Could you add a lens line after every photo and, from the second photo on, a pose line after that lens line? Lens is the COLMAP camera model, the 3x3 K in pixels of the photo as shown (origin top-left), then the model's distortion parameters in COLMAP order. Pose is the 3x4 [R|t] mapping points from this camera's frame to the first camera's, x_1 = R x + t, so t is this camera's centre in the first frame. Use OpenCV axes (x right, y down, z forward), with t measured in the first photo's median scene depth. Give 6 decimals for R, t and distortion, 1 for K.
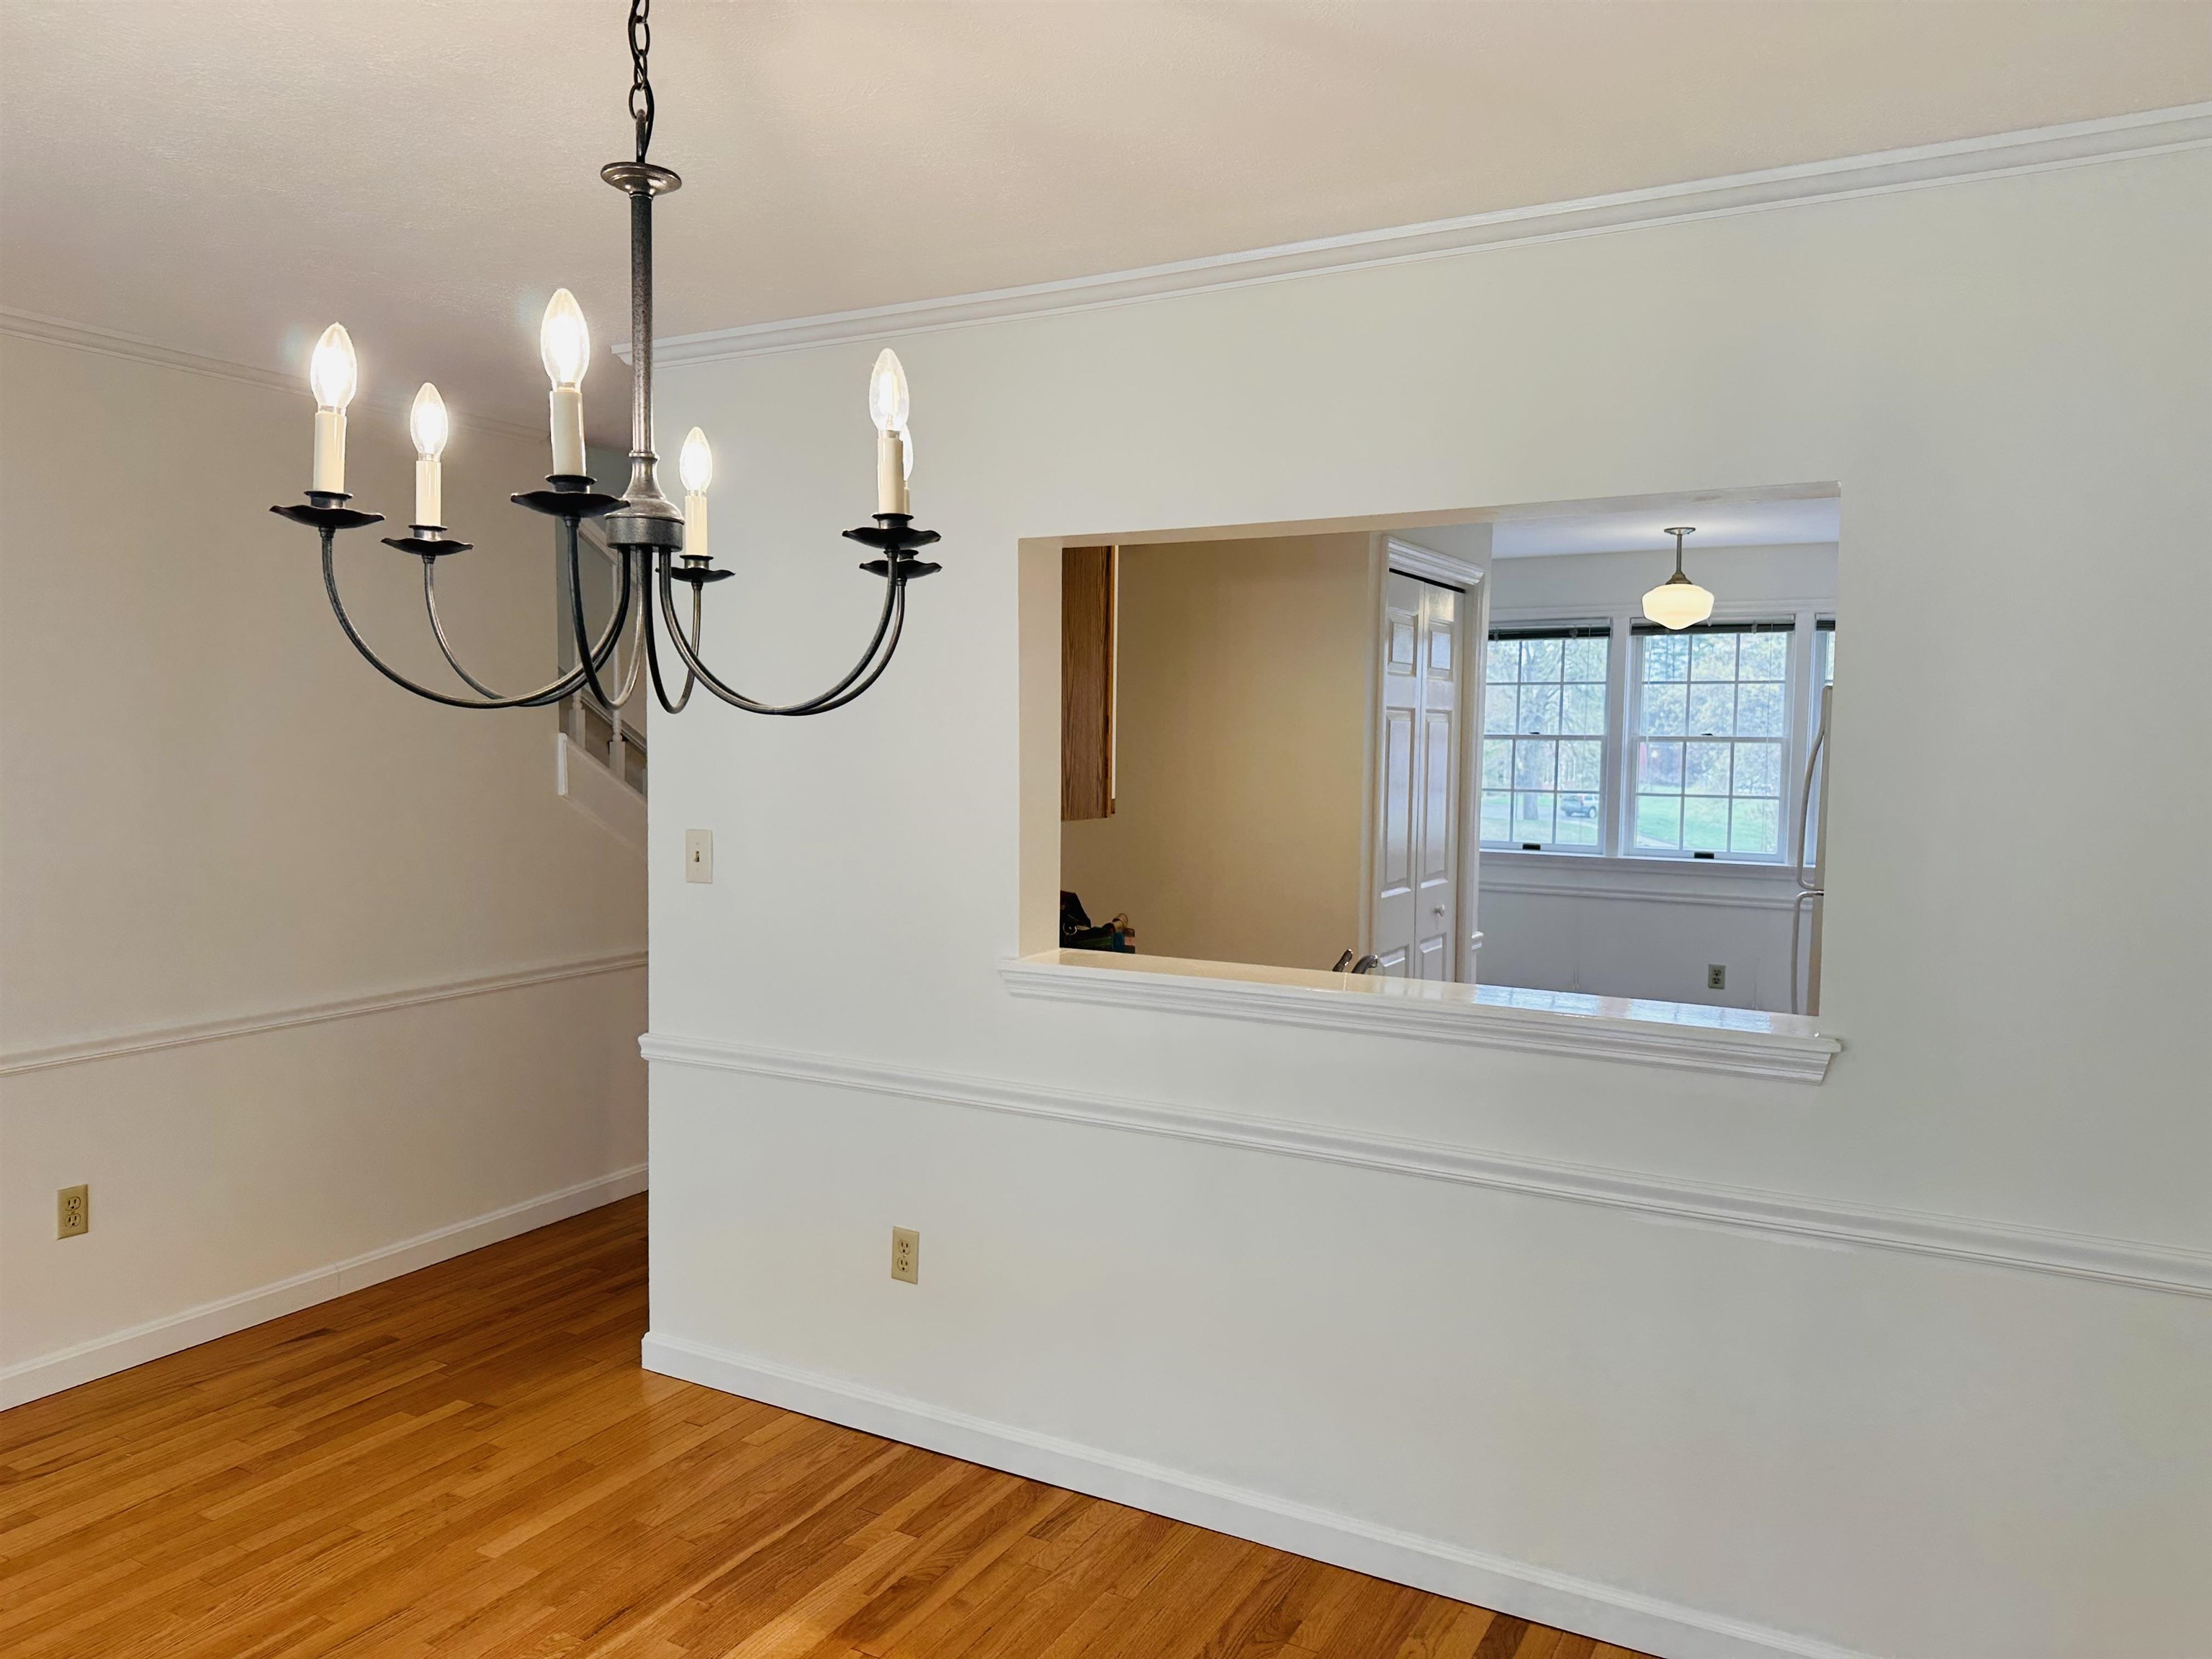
lens RADIAL K [[1537.8, 0, 1100.9], [0, 1537.8, 824.1], [0, 0, 1]] dist [0.107406, -0.149833]
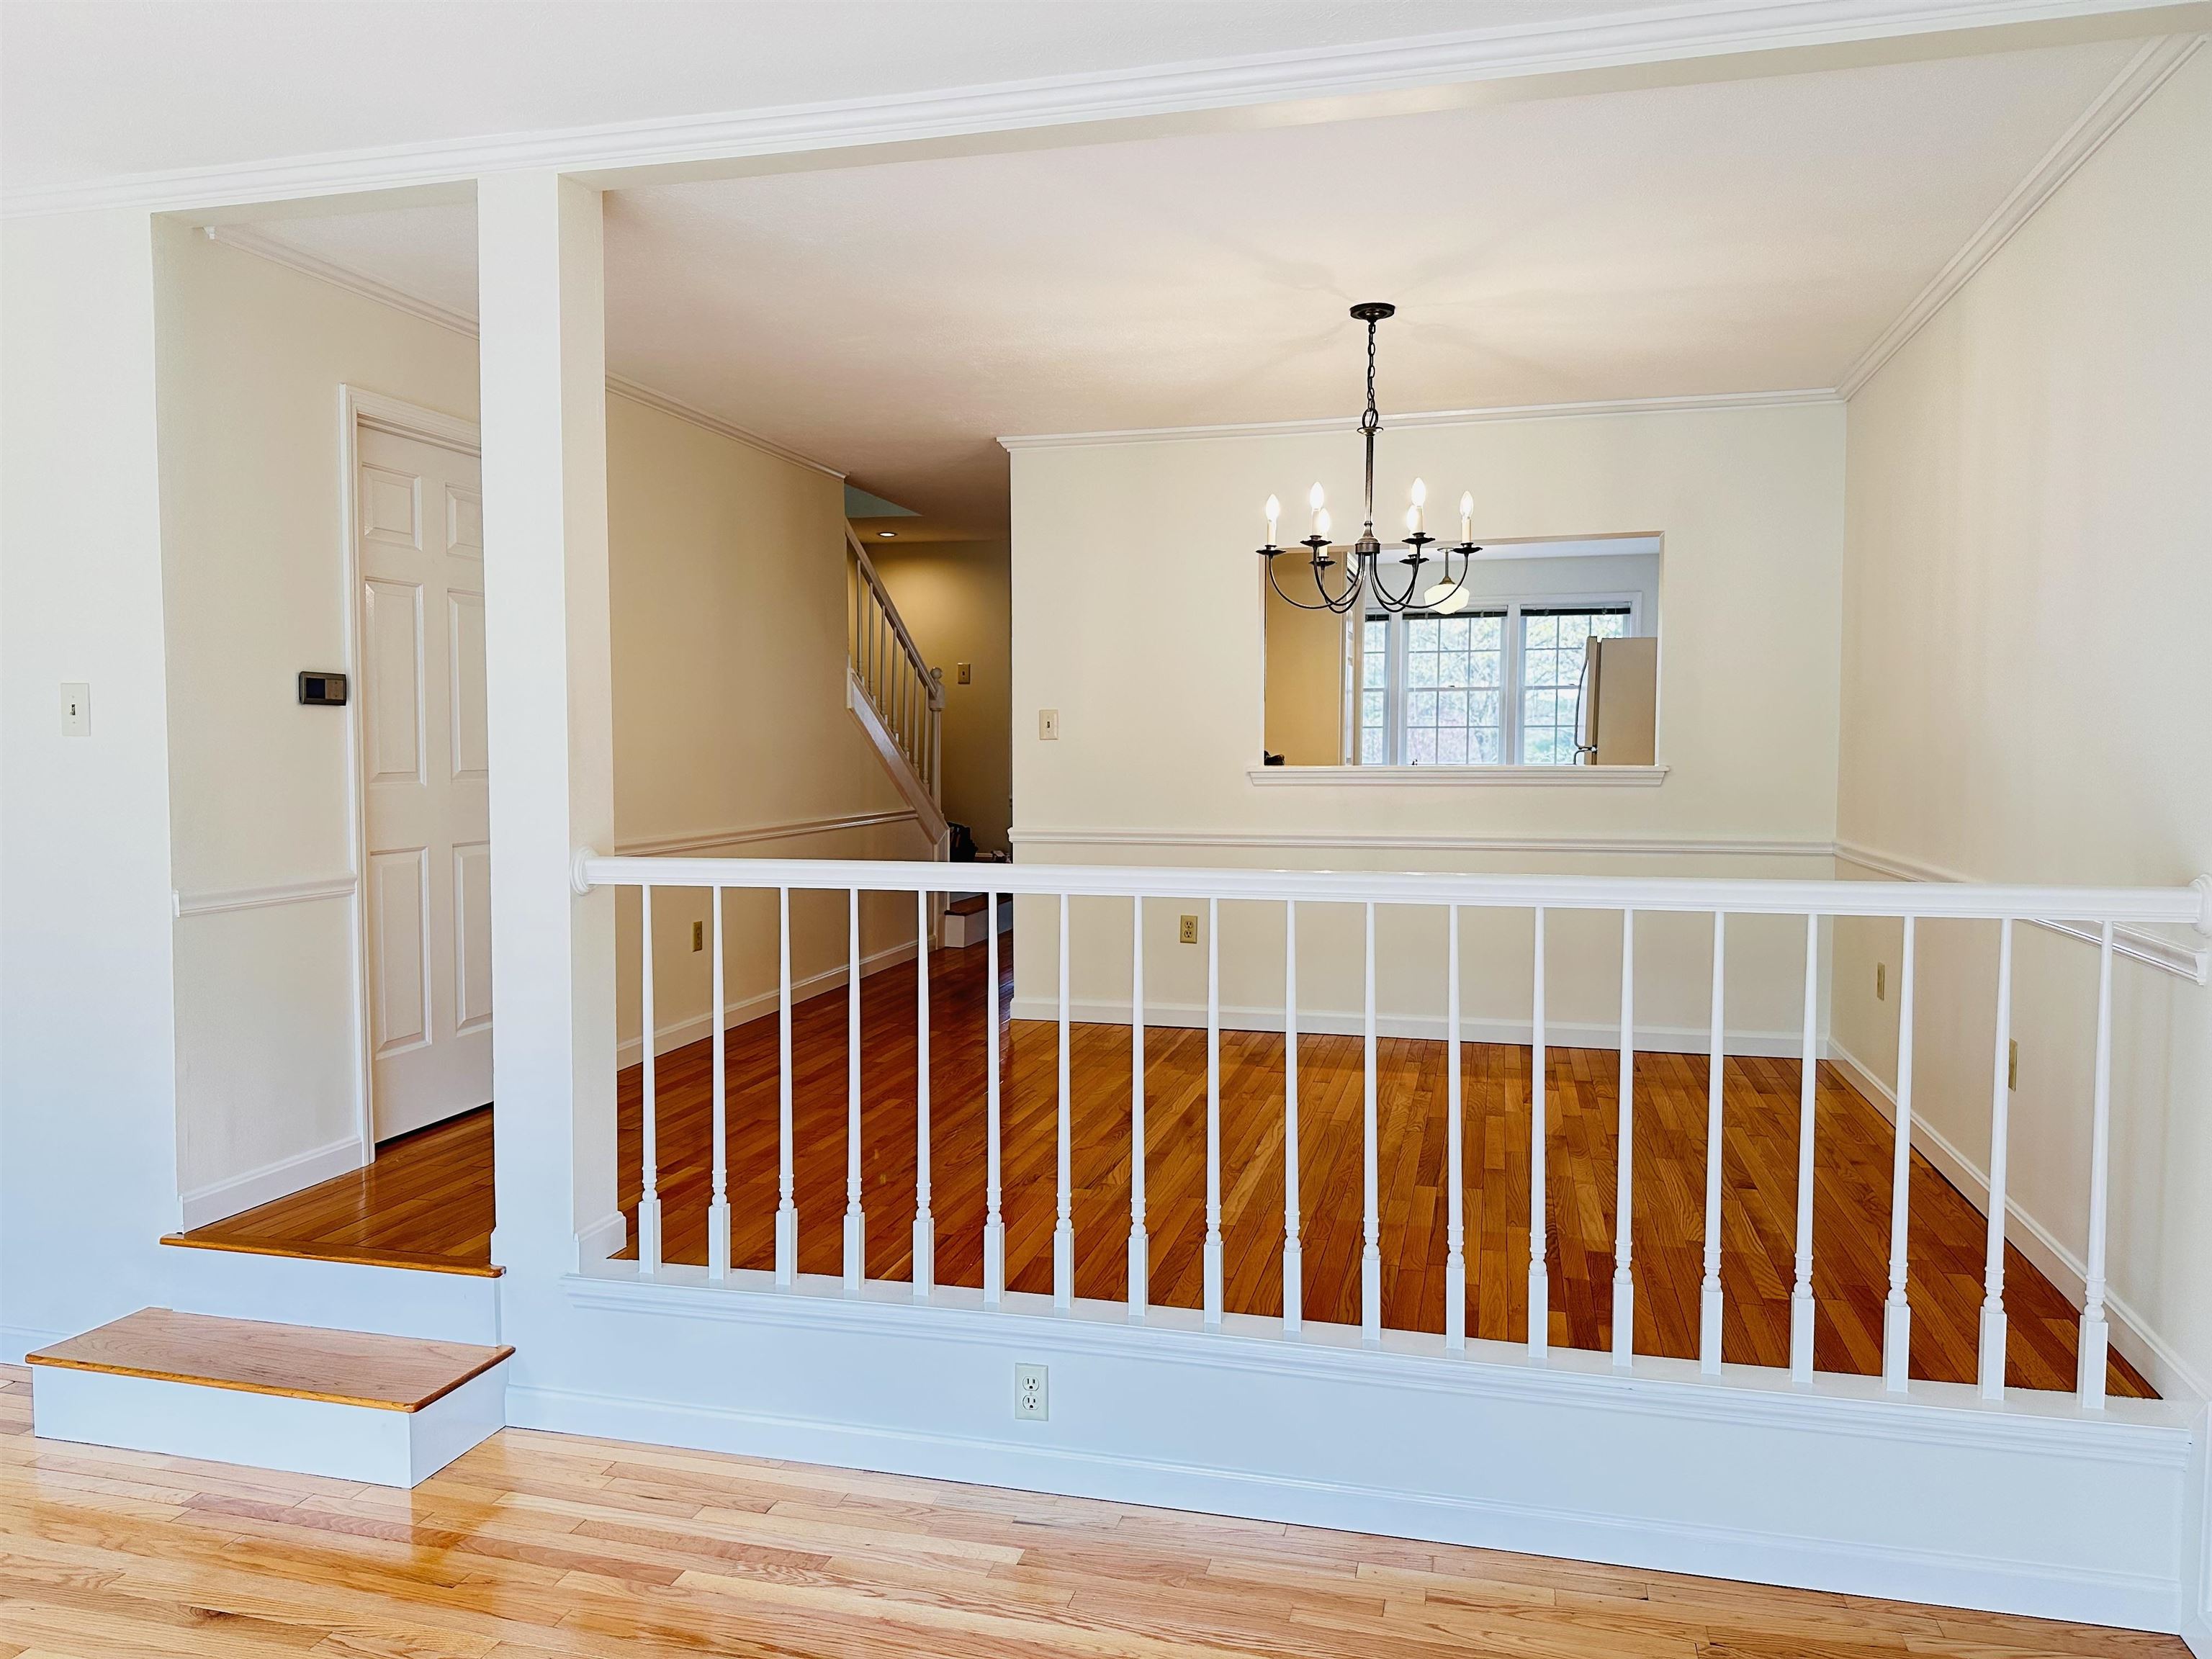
lens RADIAL K [[1537.8, 0, 1100.9], [0, 1537.8, 824.1], [0, 0, 1]] dist [0.107406, -0.149833]
pose [[0.966335, -0.027630, 0.255798, -0.336680], [0.028841, 0.999584, -0.000985, 0.070109], [-0.255665, 0.008330, 0.966730, -0.367364]]
